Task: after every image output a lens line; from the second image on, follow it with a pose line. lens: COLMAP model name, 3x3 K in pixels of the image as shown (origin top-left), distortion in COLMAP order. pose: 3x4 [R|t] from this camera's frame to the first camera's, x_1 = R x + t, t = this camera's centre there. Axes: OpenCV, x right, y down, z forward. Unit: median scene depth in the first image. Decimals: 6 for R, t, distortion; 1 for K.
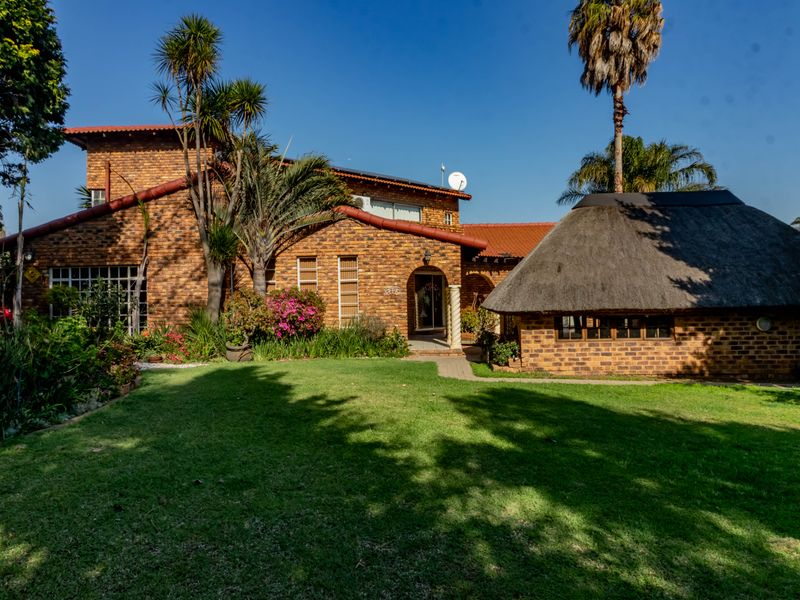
lens RADIAL K [[580.9, 0, 399.4], [0, 580.9, 299.9], [0, 0, 1]] dist [-0.010199, -0.001253]
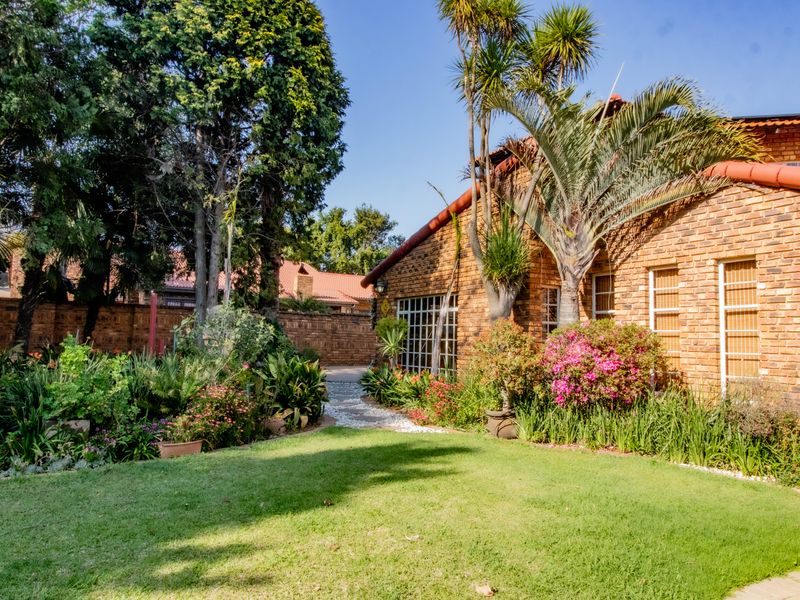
lens RADIAL K [[580.9, 0, 400.0], [0, 580.9, 300.5], [0, 0, 1]] dist [-0.010199, -0.001253]
pose [[0.492402, -0.030805, -0.869822, 0.205193], [-0.028751, 0.998252, -0.051630, -0.005700], [0.869893, 0.050431, 0.490656, 0.511591]]
